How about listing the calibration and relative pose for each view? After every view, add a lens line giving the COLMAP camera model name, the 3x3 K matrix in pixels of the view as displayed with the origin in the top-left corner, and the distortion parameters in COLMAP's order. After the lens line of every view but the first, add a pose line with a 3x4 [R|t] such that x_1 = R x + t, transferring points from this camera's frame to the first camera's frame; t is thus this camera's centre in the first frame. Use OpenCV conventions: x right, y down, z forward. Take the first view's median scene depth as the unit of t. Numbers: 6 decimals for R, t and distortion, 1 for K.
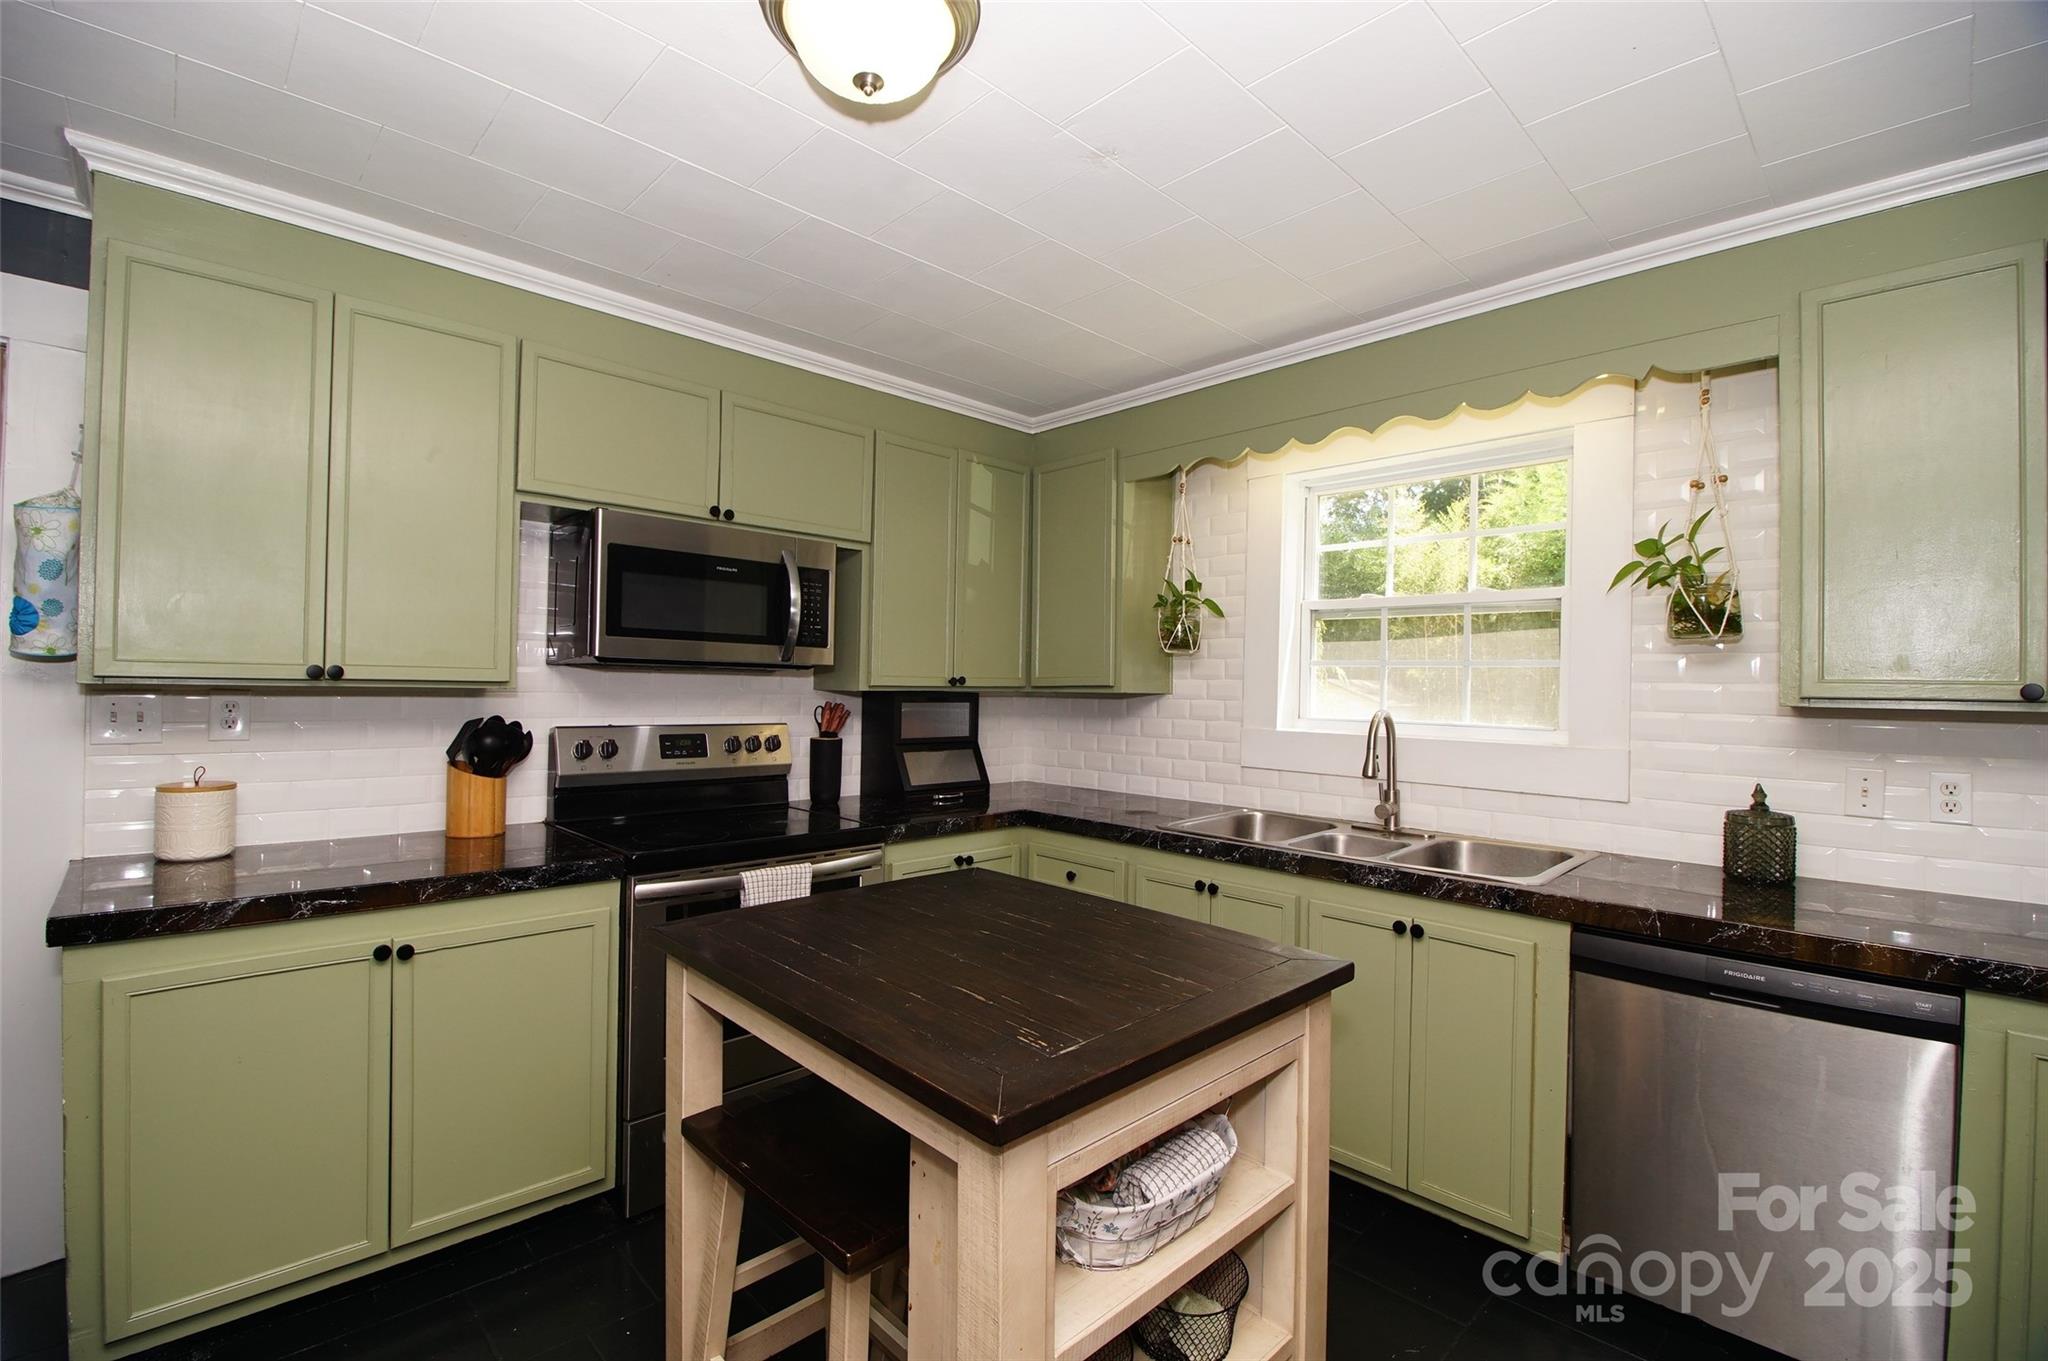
lens RADIAL K [[898.9, 0, 1016.4], [0, 898.9, 672.4], [0, 0, 1]] dist [-0.010897, -0.000563]
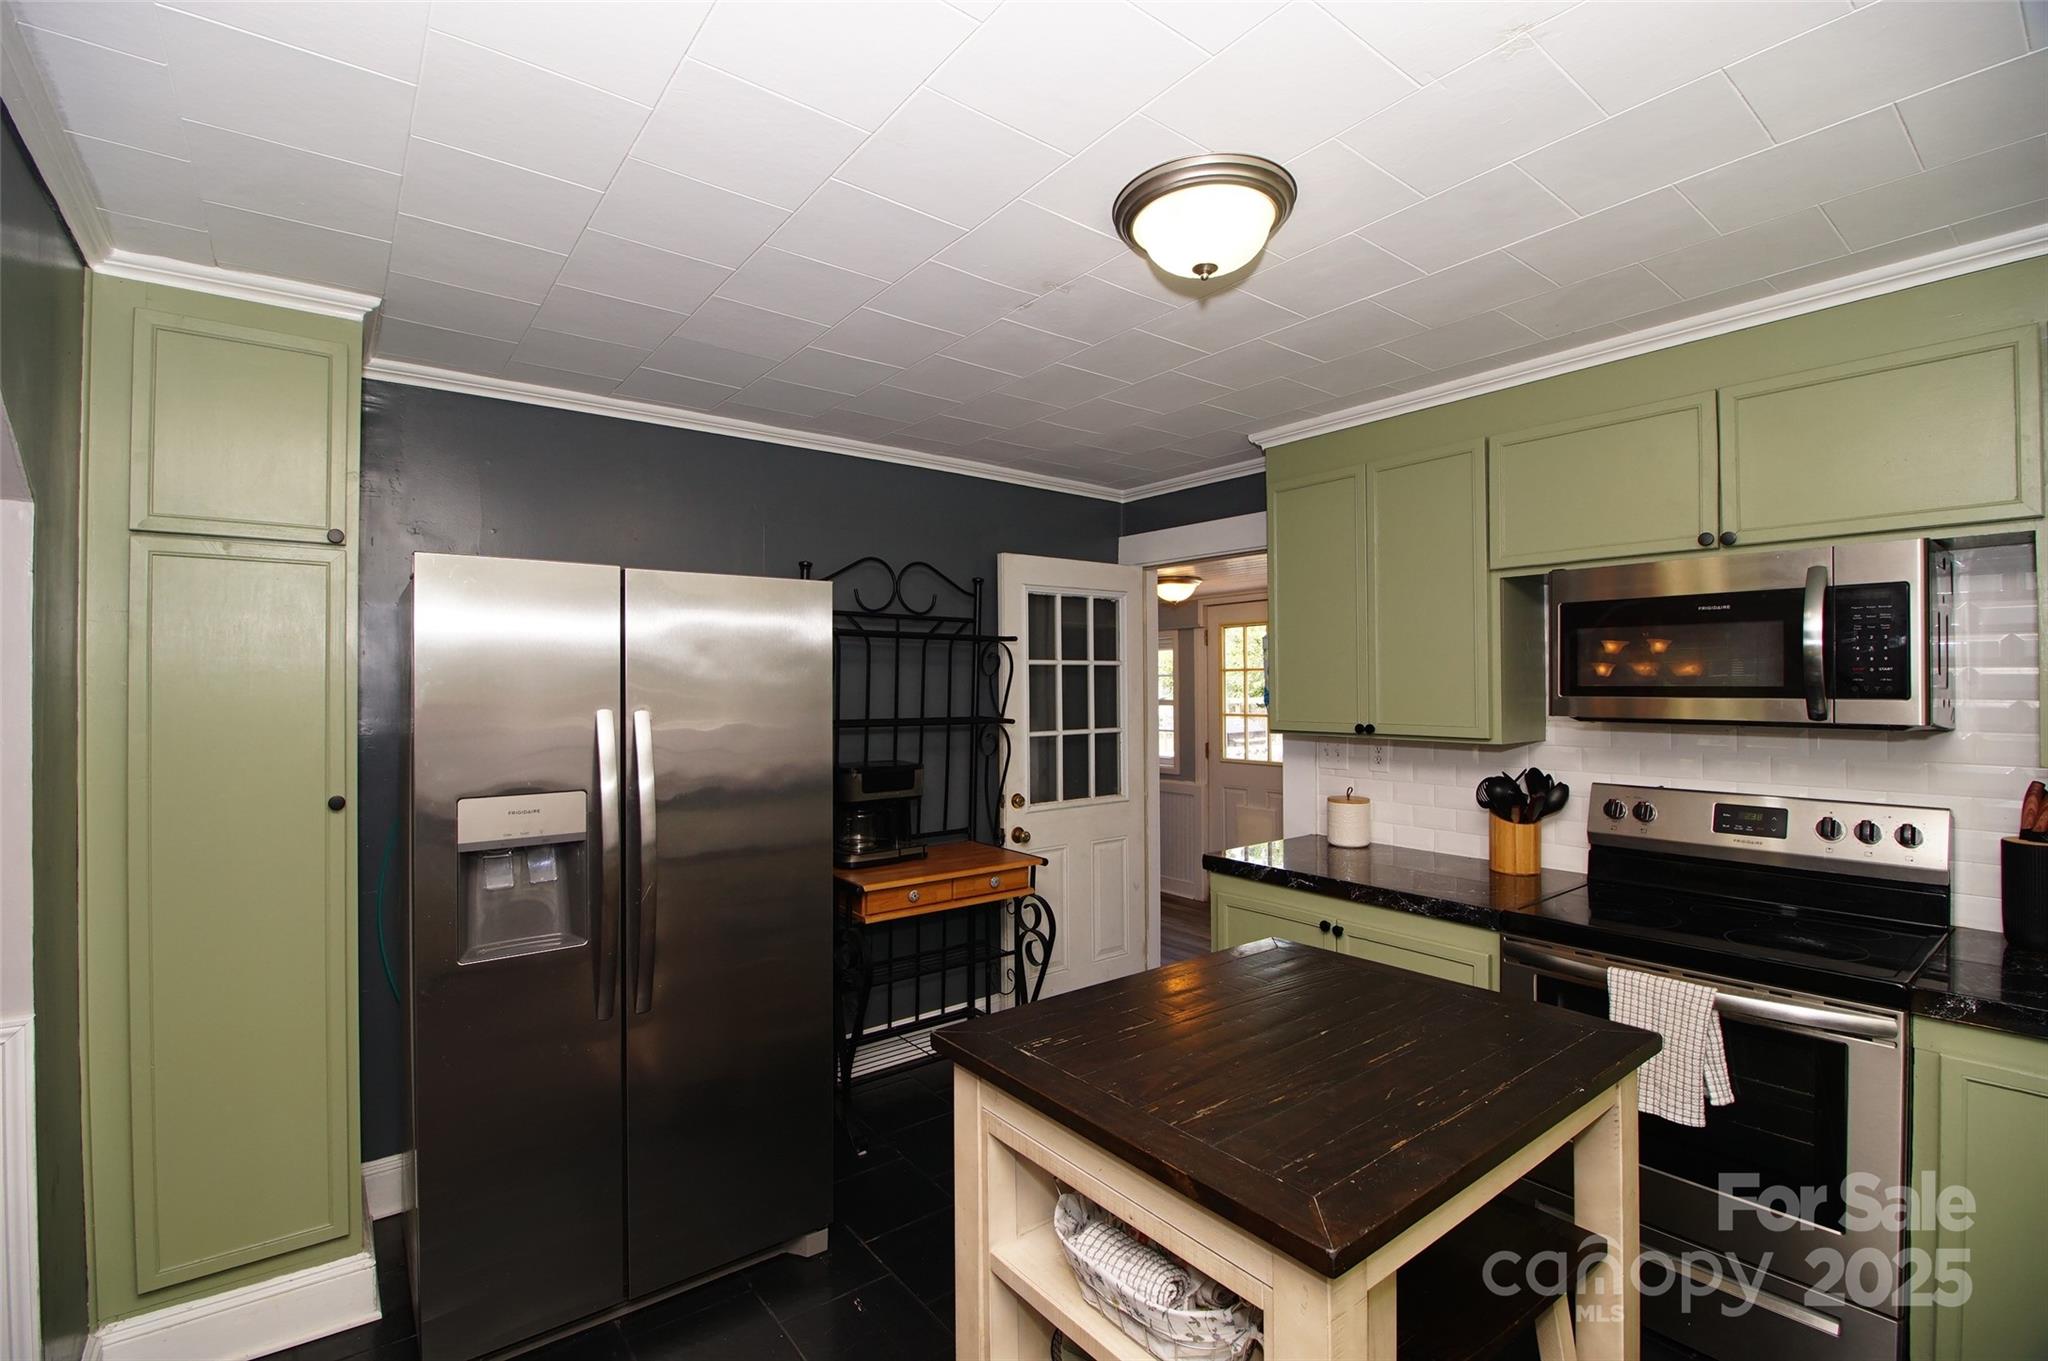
lens RADIAL K [[898.9, 0, 1016.0], [0, 898.9, 691.5], [0, 0, 1]] dist [-0.010897, -0.000563]
pose [[-0.080830, -0.013852, -0.996632, 0.577248], [0.013124, 0.999802, -0.014960, -0.036948], [0.996641, -0.014289, -0.080632, 0.465317]]
